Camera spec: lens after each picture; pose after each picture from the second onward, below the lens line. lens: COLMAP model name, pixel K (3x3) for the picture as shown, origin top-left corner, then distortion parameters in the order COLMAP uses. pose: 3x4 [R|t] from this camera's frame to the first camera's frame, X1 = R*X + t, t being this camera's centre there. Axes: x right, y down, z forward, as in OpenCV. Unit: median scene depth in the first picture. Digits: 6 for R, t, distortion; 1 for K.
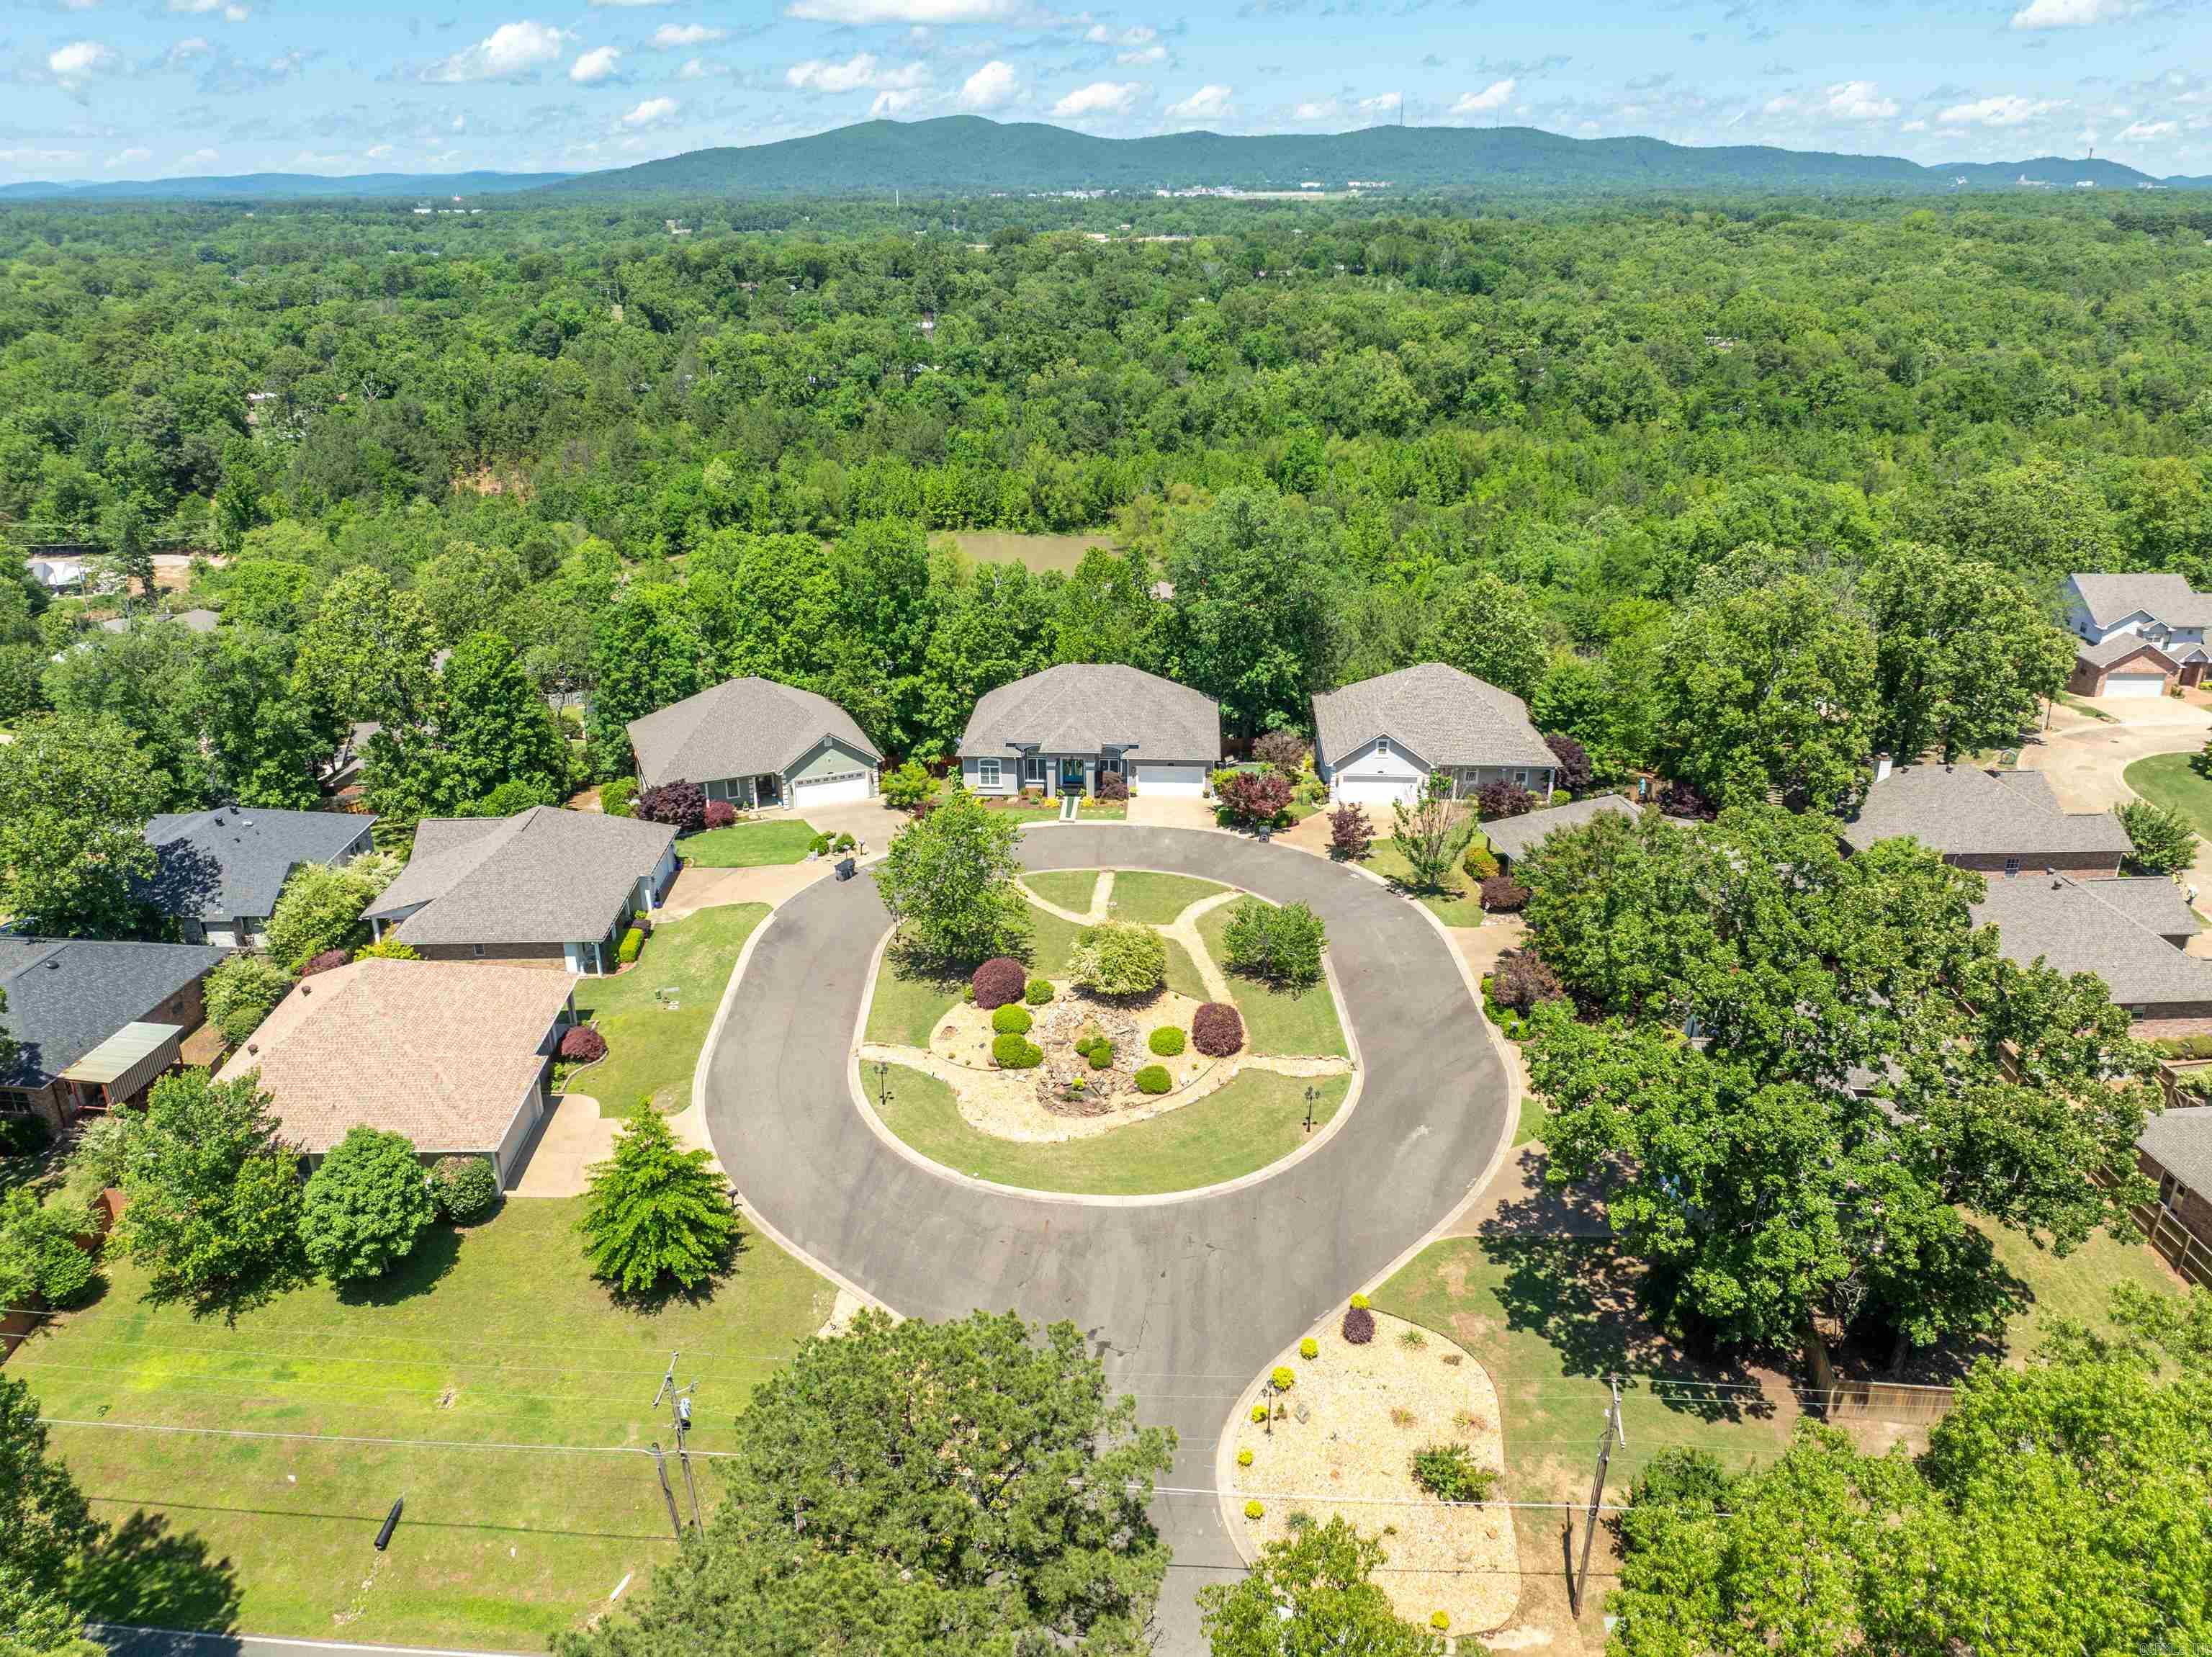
lens RADIAL K [[1555.8, 0, 1107.4], [0, 1555.8, 821.7], [0, 0, 1]] dist [-0.064726, 0.038369]
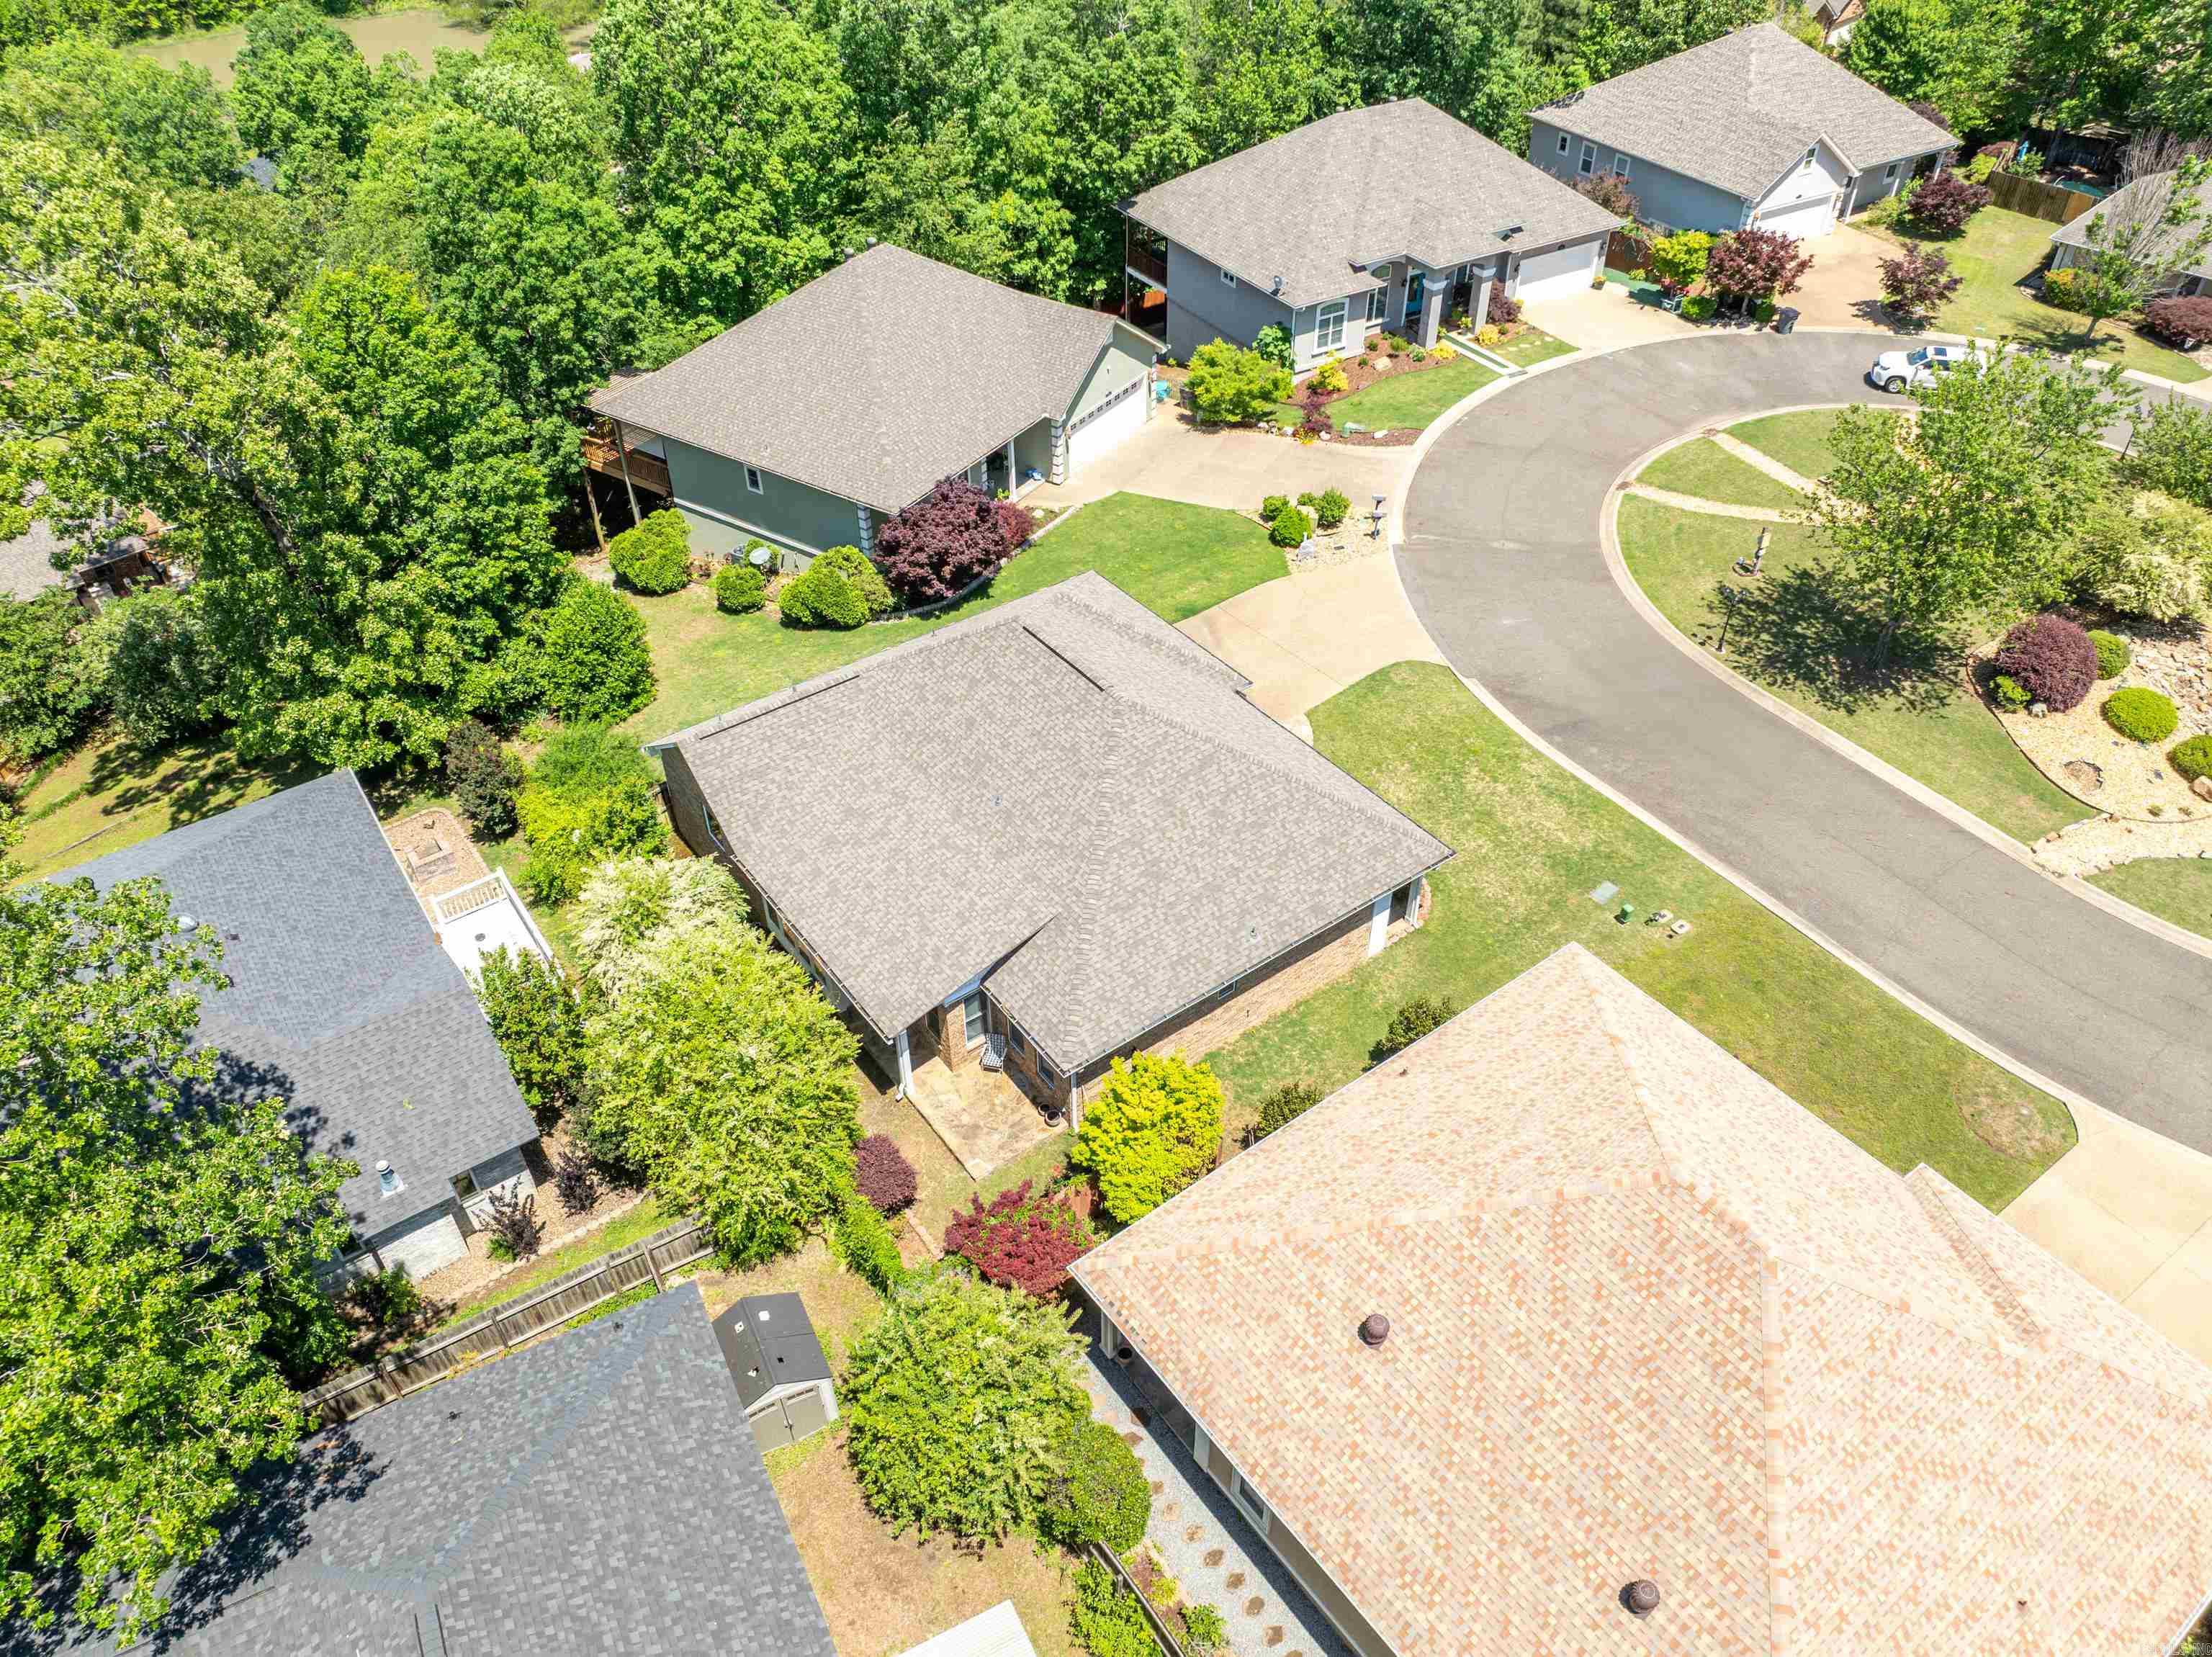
lens RADIAL K [[1555.8, 0, 1113.7], [0, 1555.8, 830.2], [0, 0, 1]] dist [-0.064726, 0.038369]
pose [[0.828286, -0.370588, 0.420247, -0.637084], [0.217046, 0.903685, 0.369113, -0.127962], [-0.516560, -0.214518, 0.828944, 0.718547]]
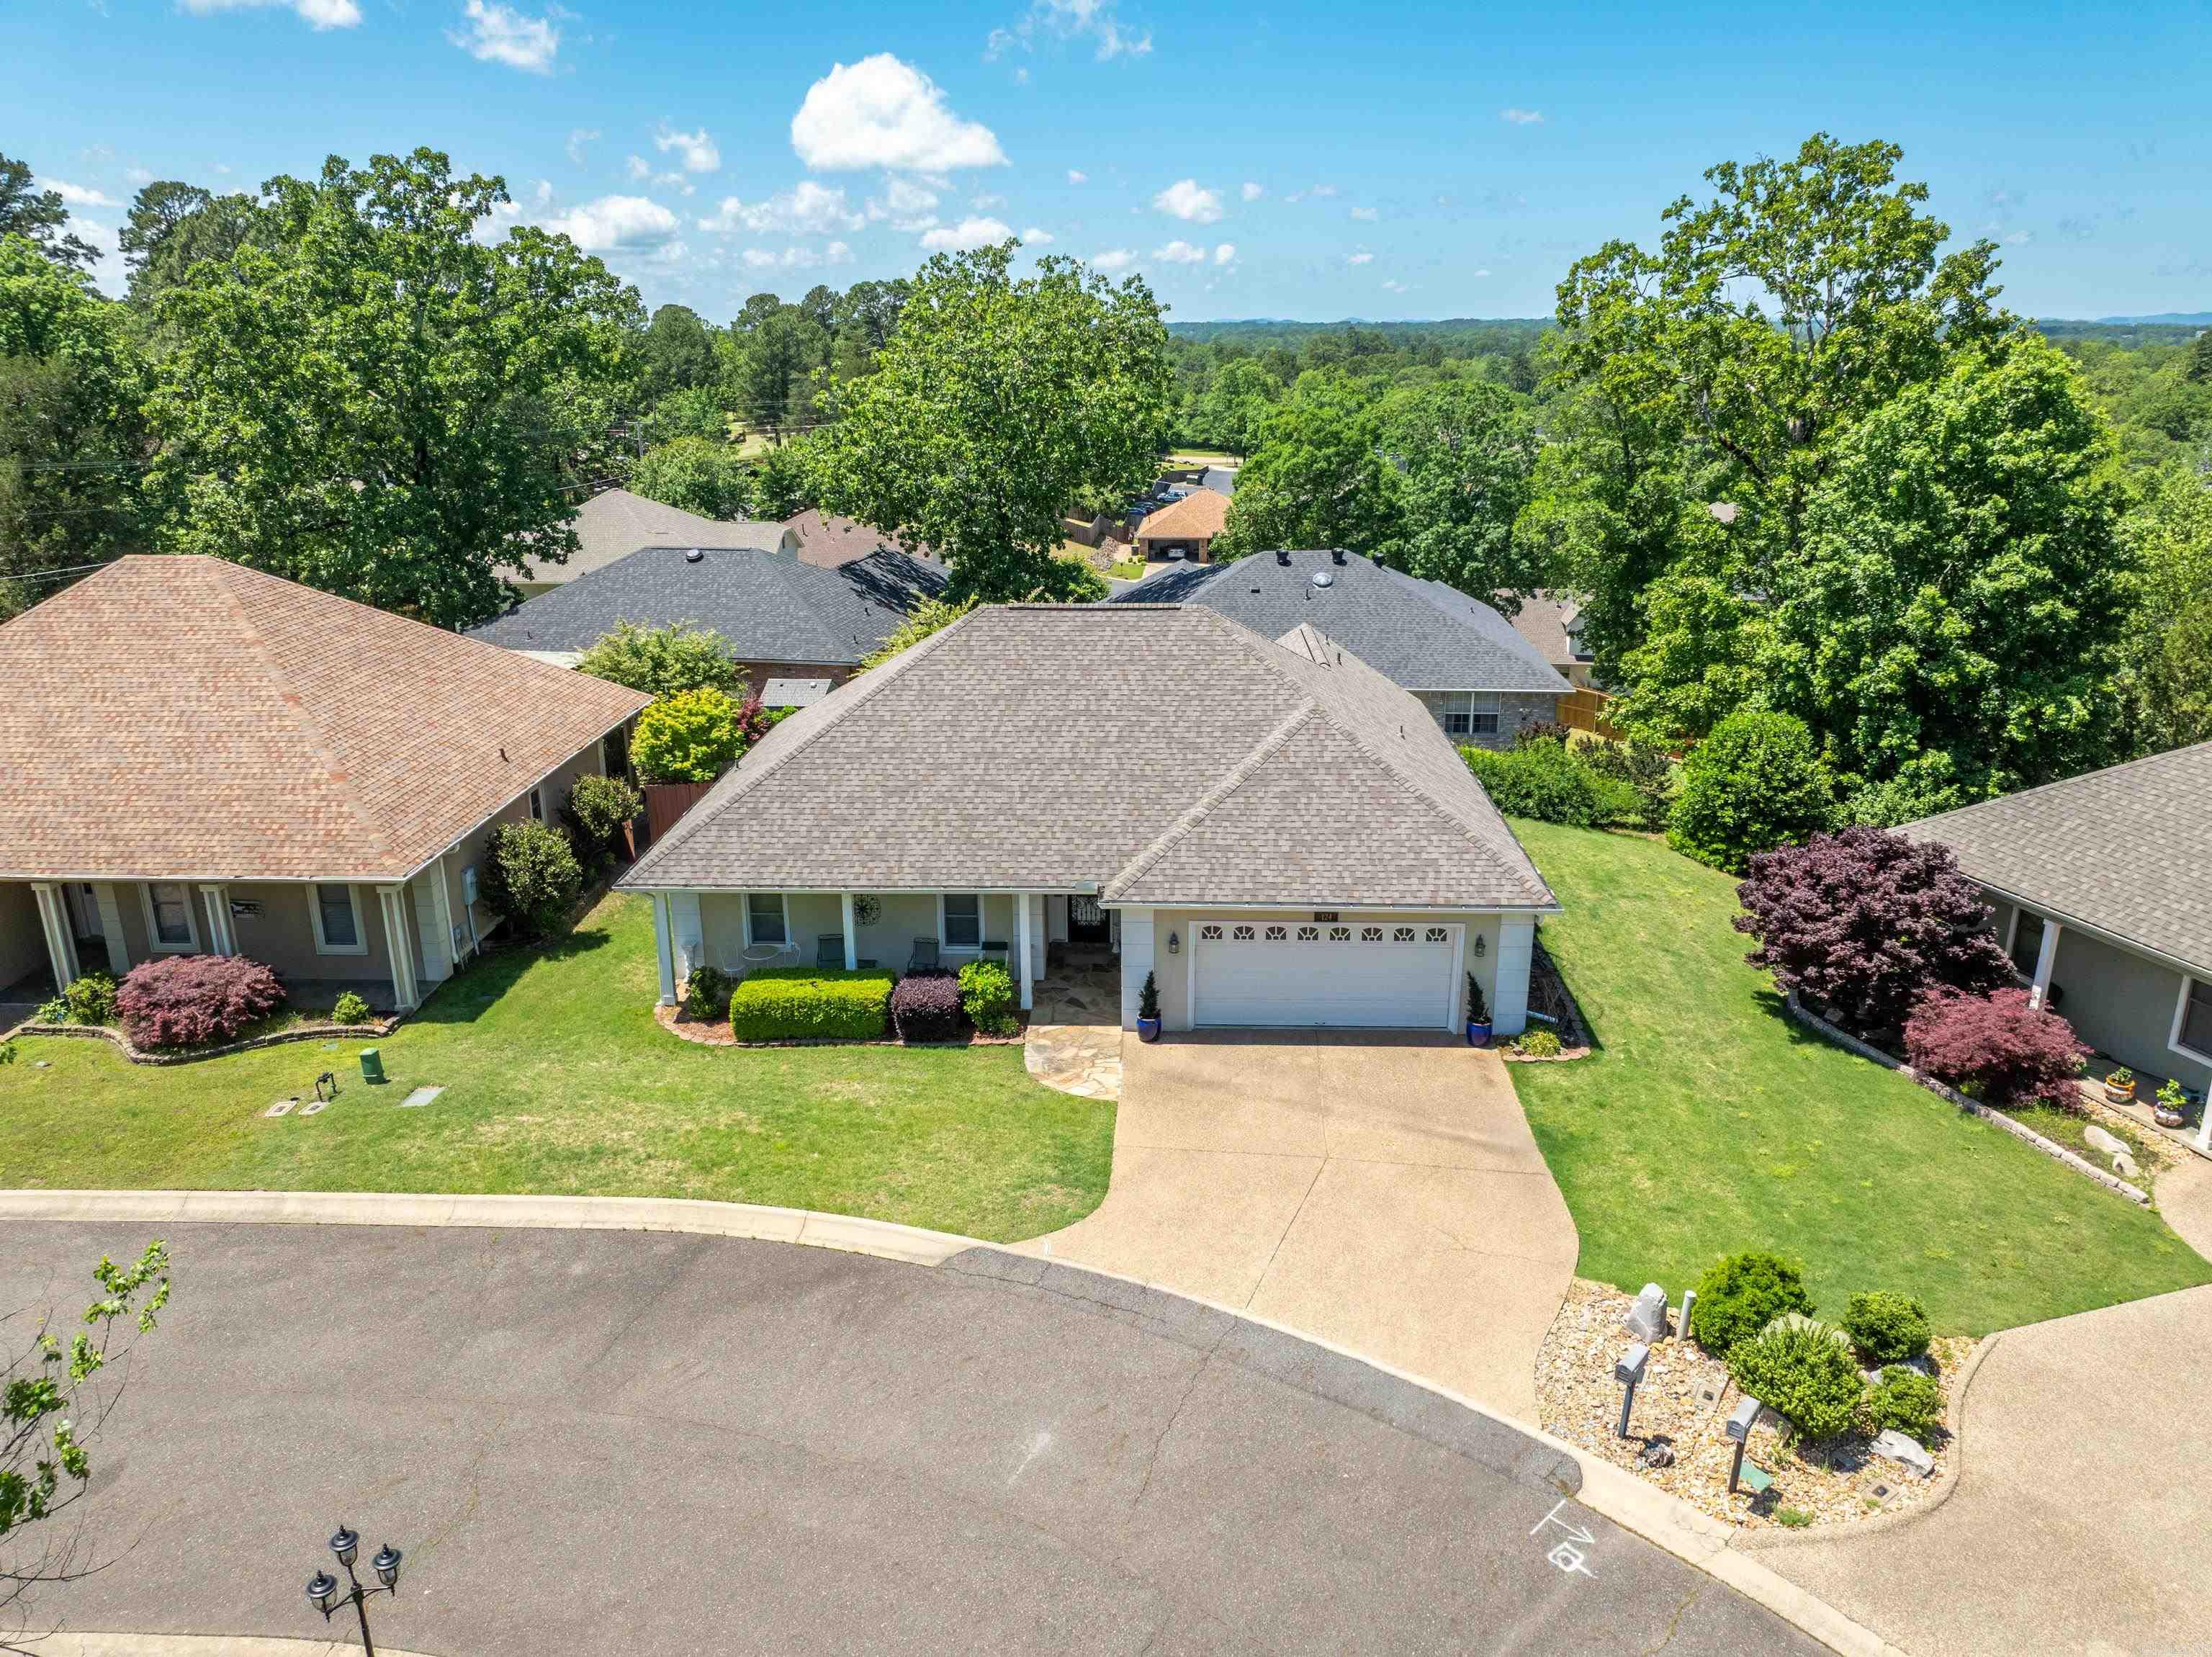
lens RADIAL K [[1555.8, 0, 1112.1], [0, 1555.8, 817.4], [0, 0, 1]] dist [-0.064726, 0.038369]
pose [[-0.075591, 0.288060, -0.954624, -0.038669], [-0.371417, 0.880336, 0.295054, -0.078207], [0.925384, 0.376868, 0.040445, 1.141101]]
